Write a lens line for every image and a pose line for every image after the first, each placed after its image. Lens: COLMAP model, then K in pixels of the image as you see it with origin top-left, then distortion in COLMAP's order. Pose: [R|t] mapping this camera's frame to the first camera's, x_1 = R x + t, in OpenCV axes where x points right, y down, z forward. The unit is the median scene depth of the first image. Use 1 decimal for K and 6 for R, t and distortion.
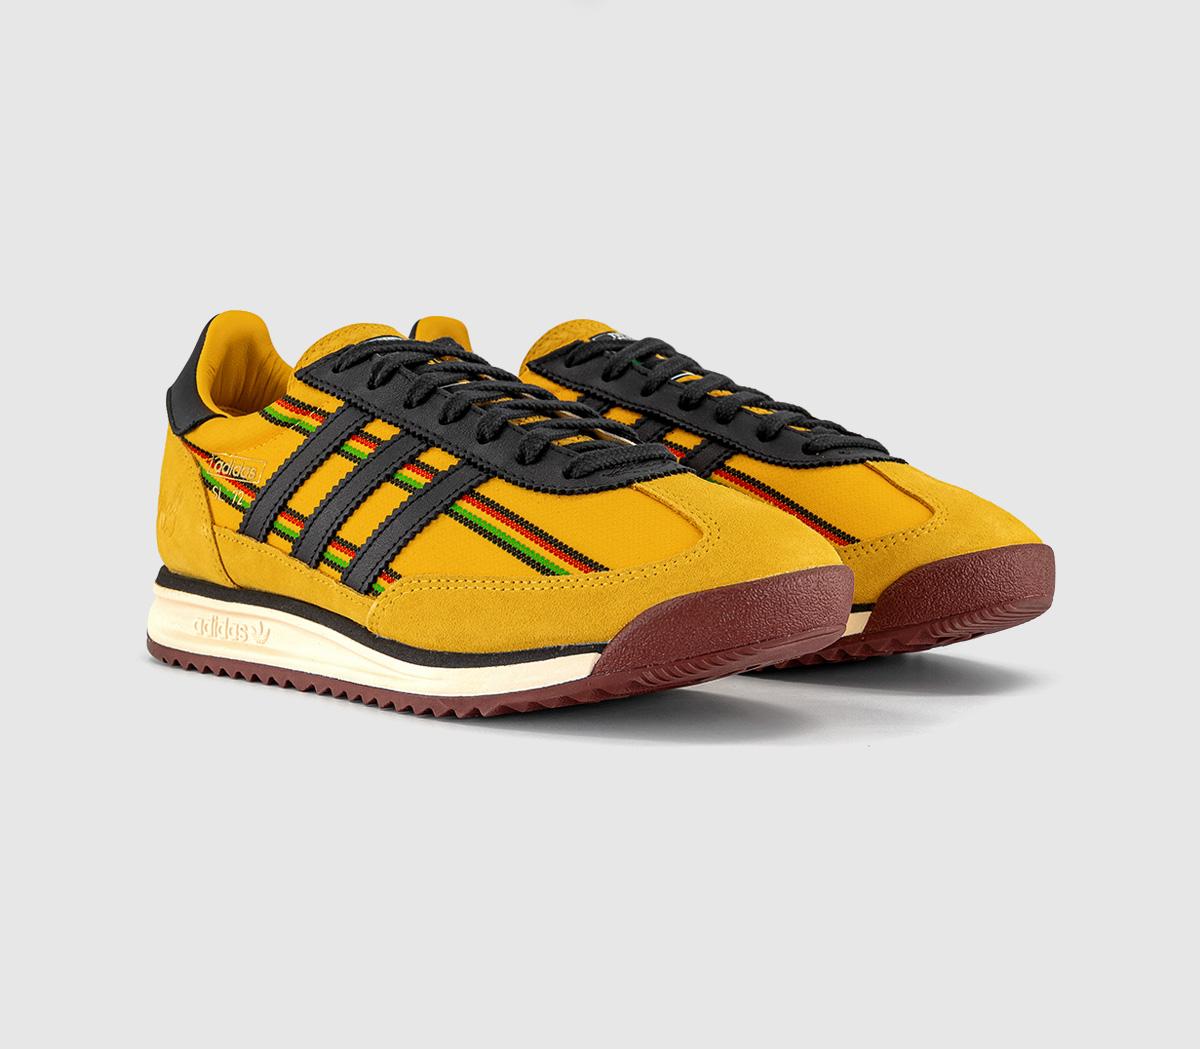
lens RADIAL K [[2081.5, 0, 600.0], [0, 2081.5, 524.3], [0, 0, 1]] dist [-0.037680, 0.000000]
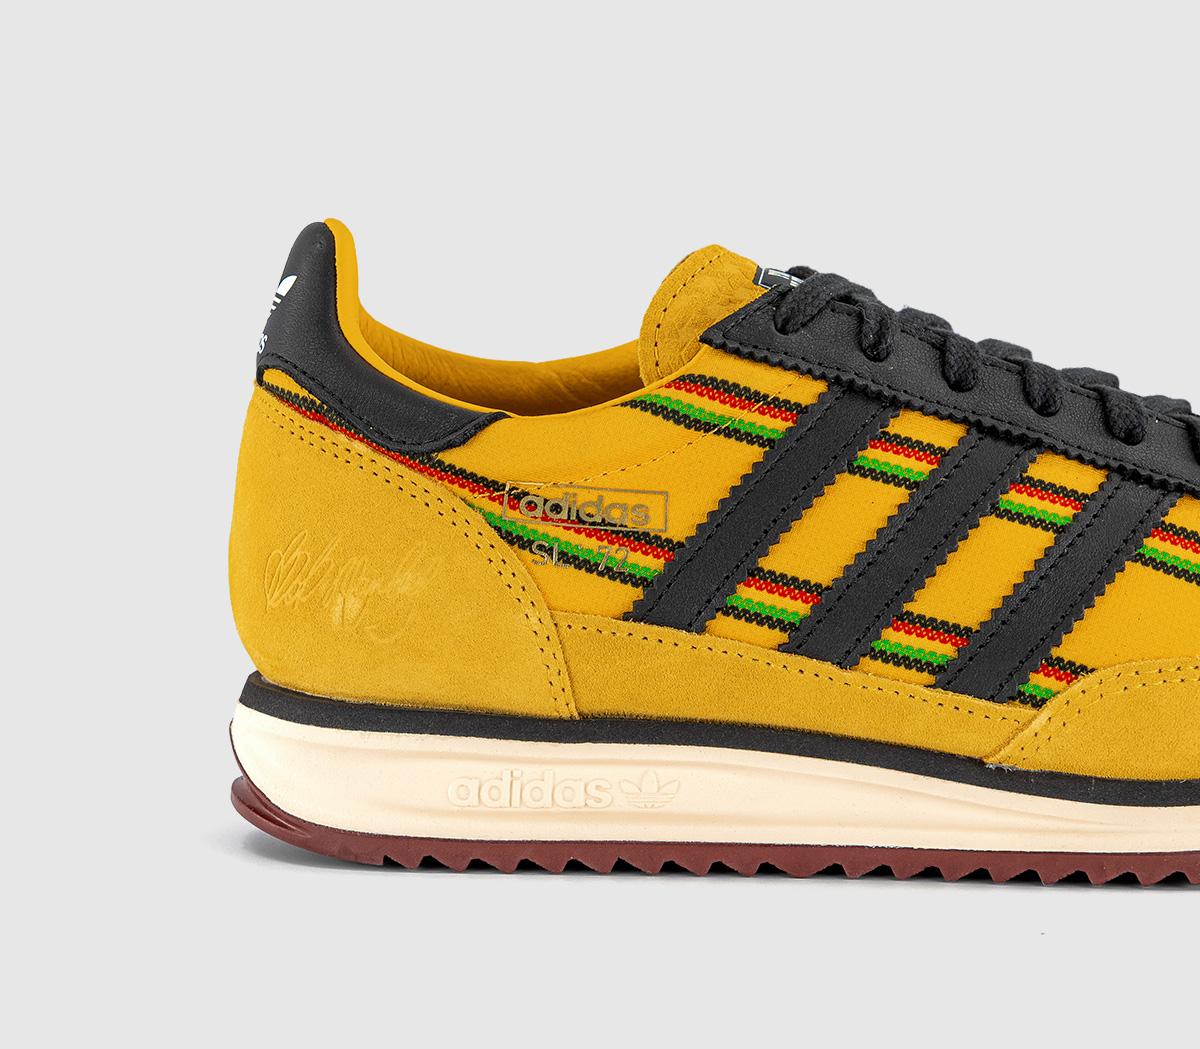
lens RADIAL K [[2748.8, 0, 600.0], [0, 2748.8, 523.9], [0, 0, 1]] dist [0.201565, 0.000000]
pose [[0.743200, -0.095667, 0.662195, -0.691366], [0.054454, 0.995090, 0.082644, -0.086982], [-0.666850, -0.025362, 0.744760, 0.449871]]
